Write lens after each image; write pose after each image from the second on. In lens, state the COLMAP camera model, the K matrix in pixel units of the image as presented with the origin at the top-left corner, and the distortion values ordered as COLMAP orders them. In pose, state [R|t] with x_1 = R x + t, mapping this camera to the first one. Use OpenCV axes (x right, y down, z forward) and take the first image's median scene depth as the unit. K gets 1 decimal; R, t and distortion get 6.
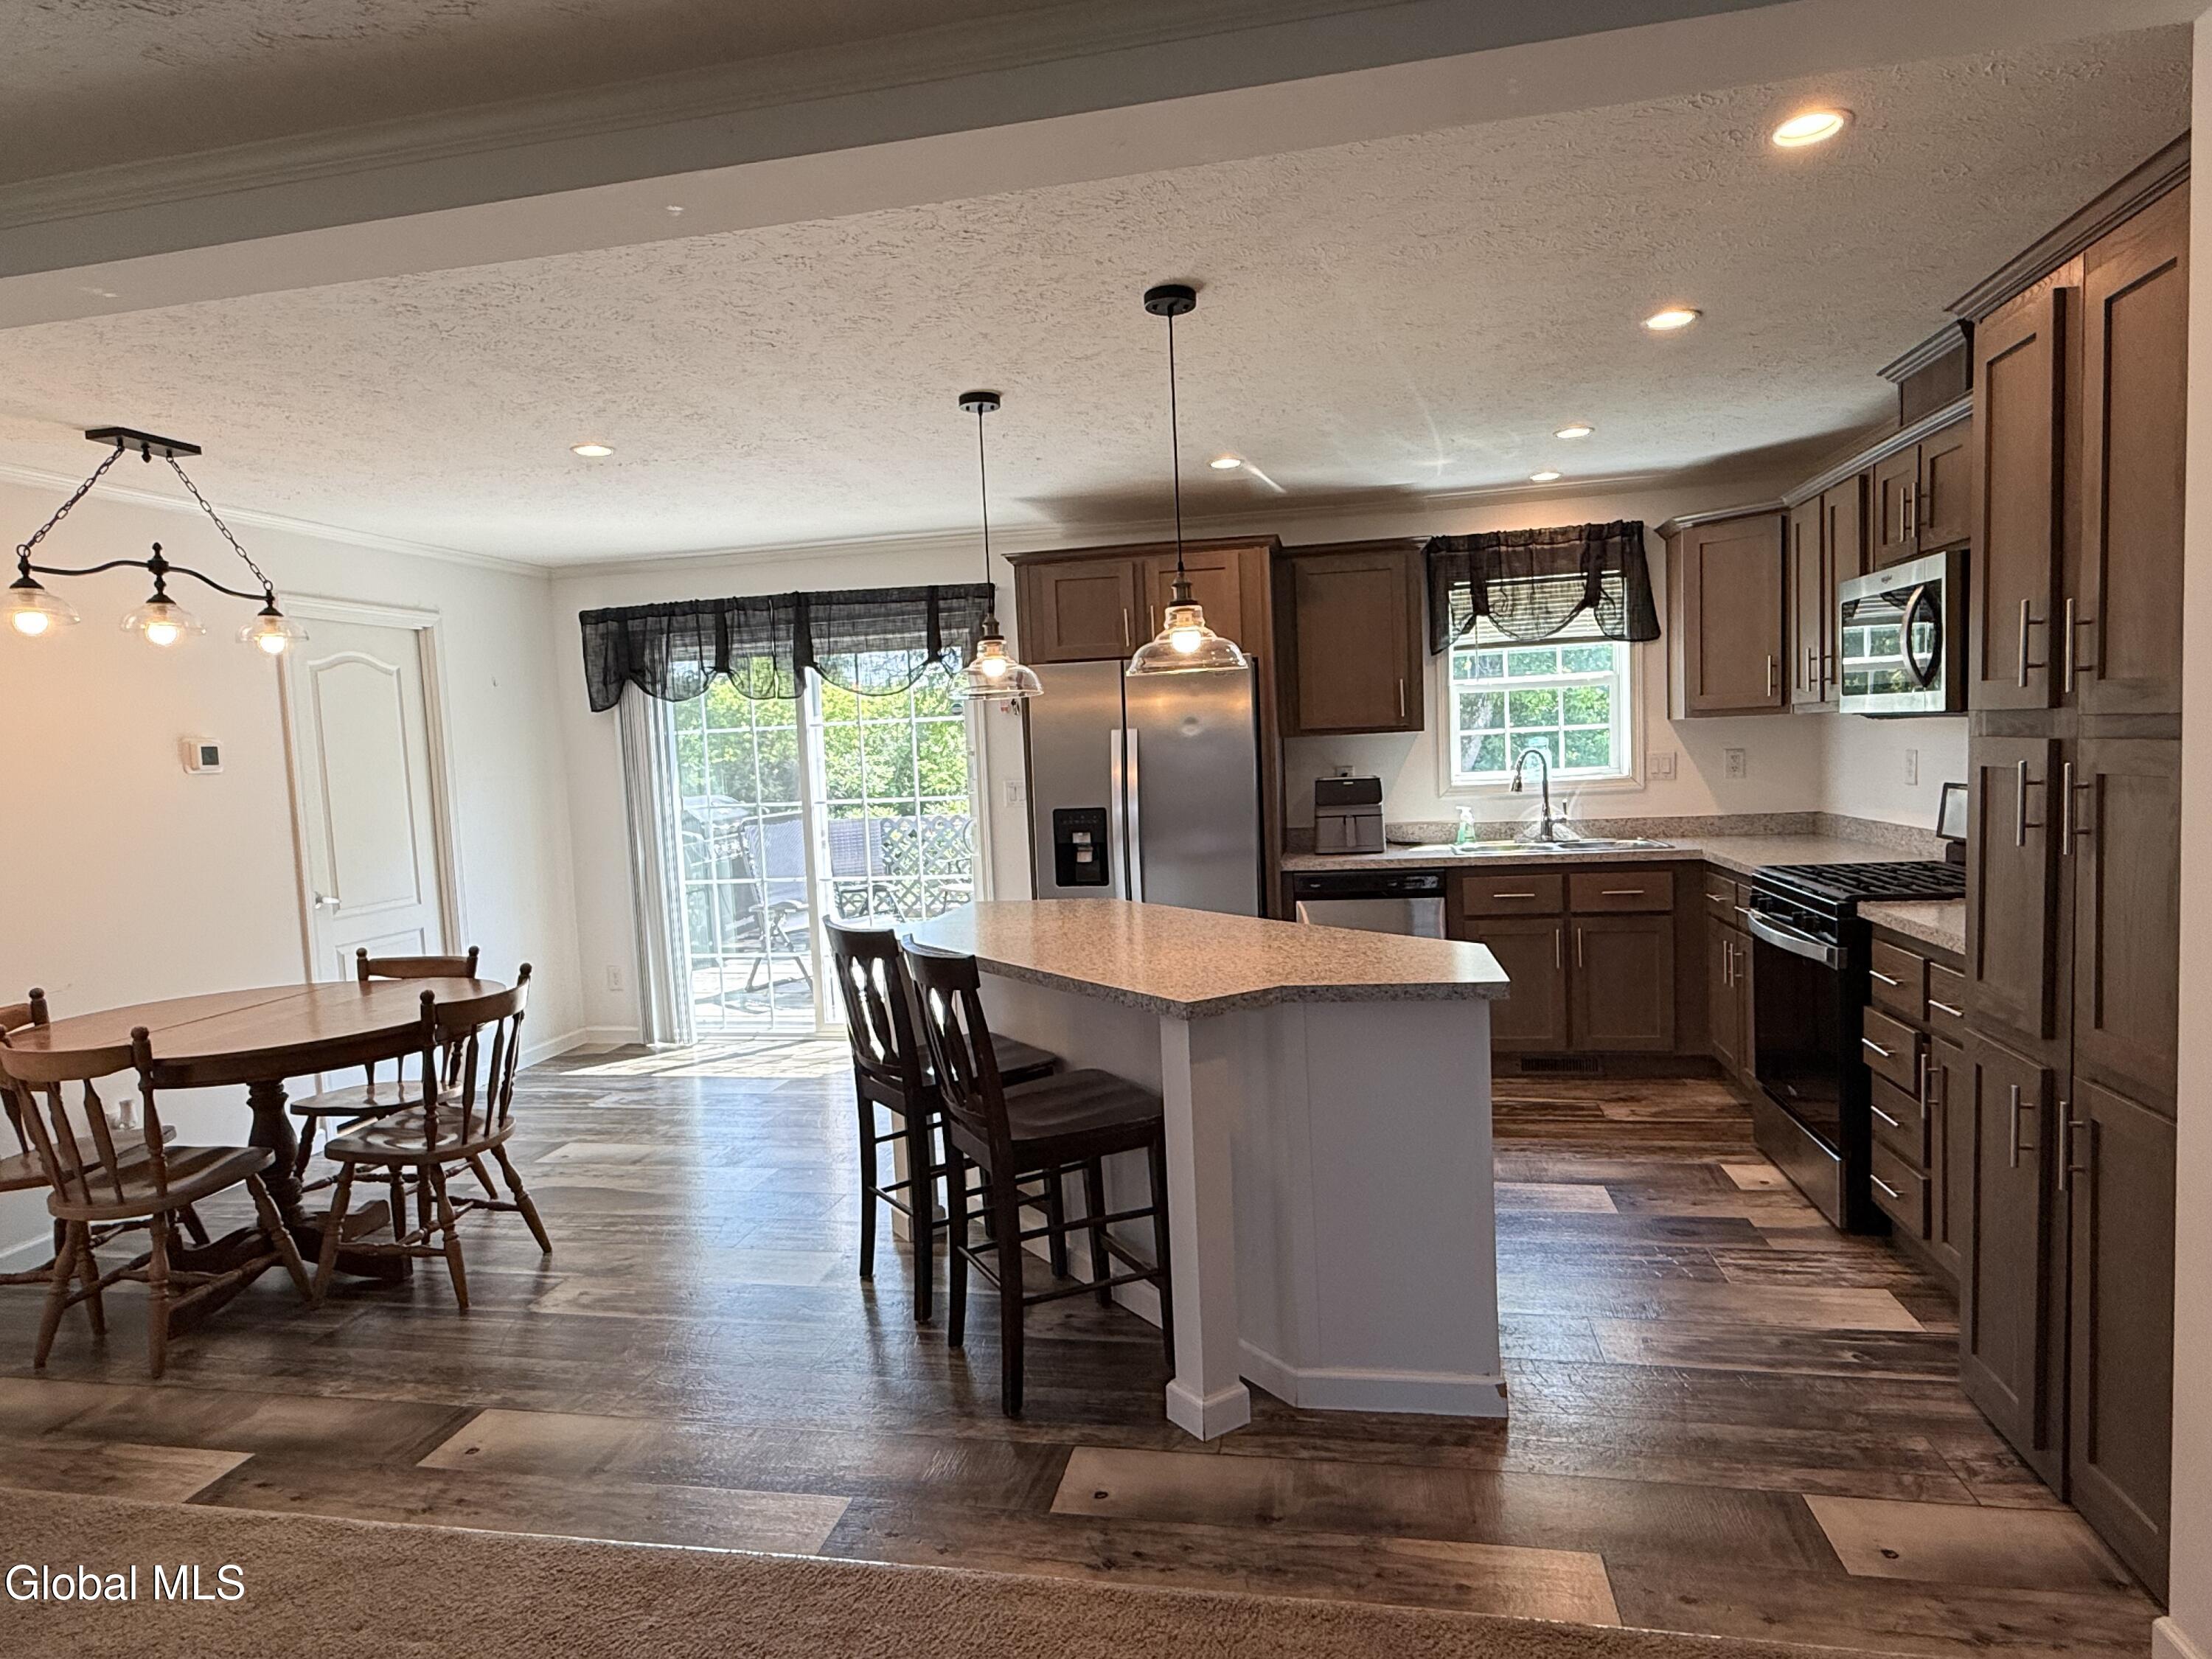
lens RADIAL K [[1279.2, 0, 1106.0], [0, 1279.2, 829.5], [0, 0, 1]] dist [0.030144, 0.000494]
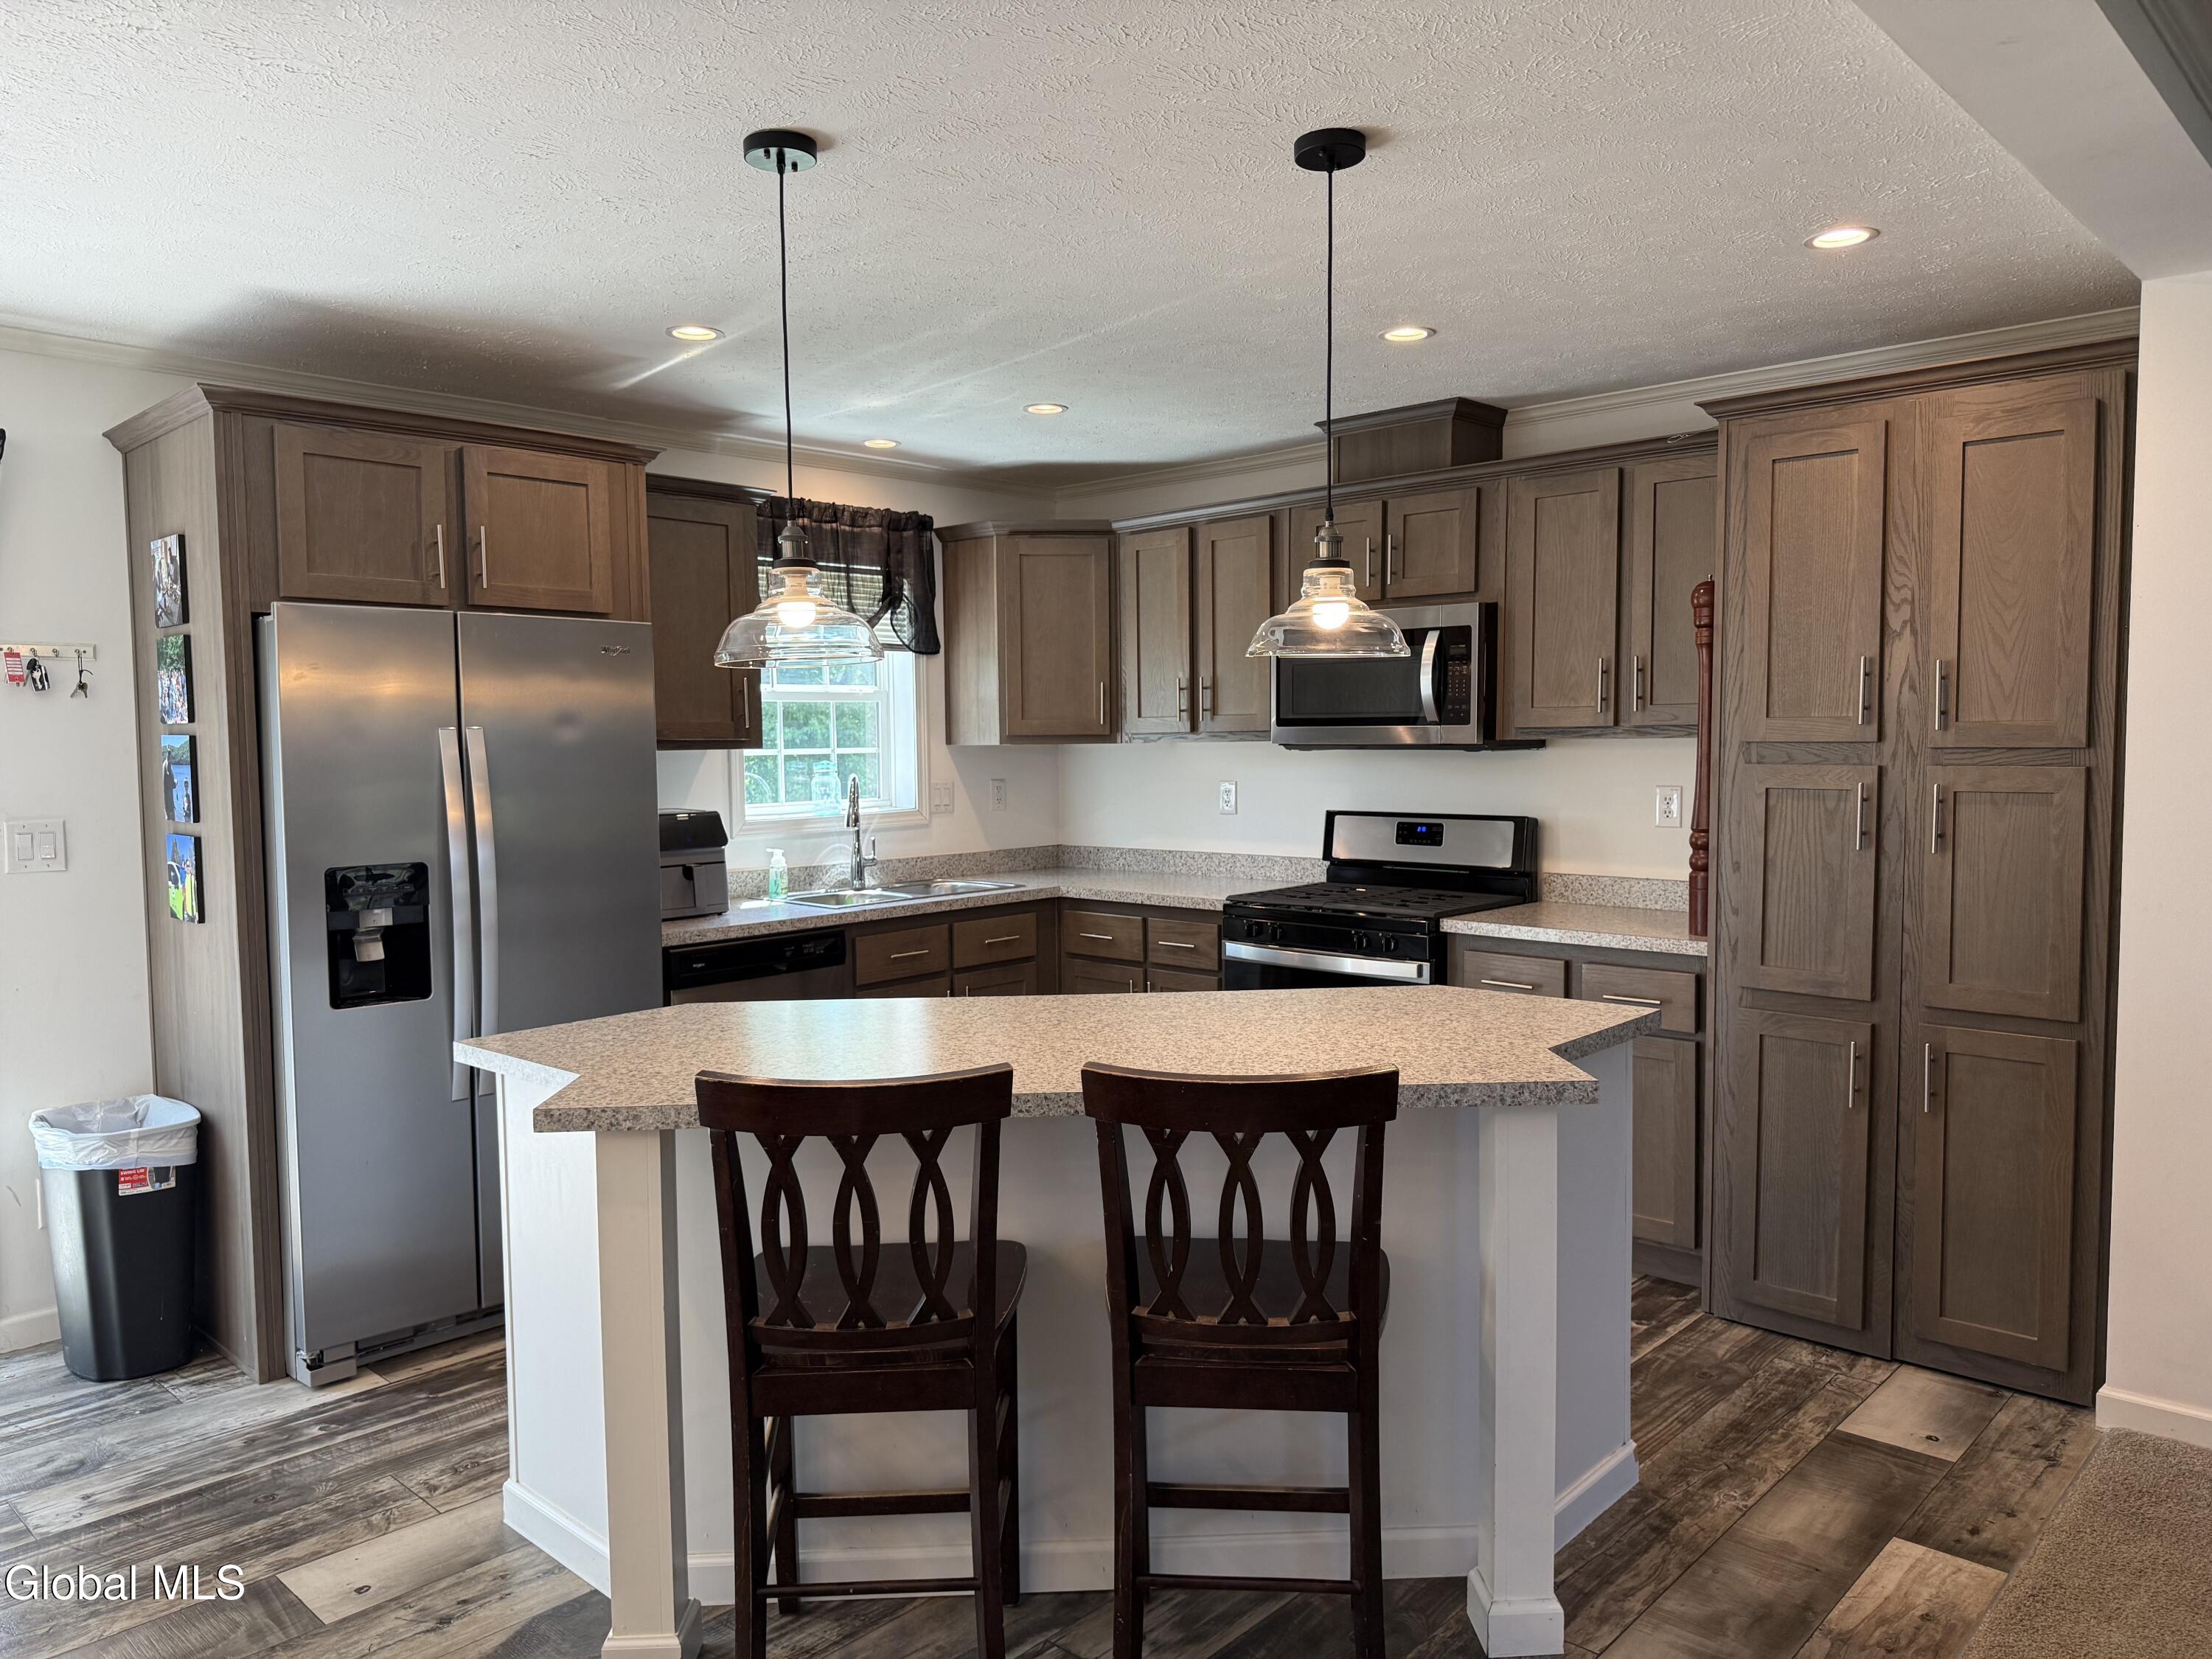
lens RADIAL K [[1567.0, 0, 1106.0], [0, 1567.0, 829.5], [0, 0, 1]] dist [0.120099, -0.149003]
pose [[0.529724, -0.013033, 0.848070, -0.439985], [0.044483, 0.998933, -0.012434, -0.009053], [-0.847003, 0.044311, 0.529738, 0.350770]]
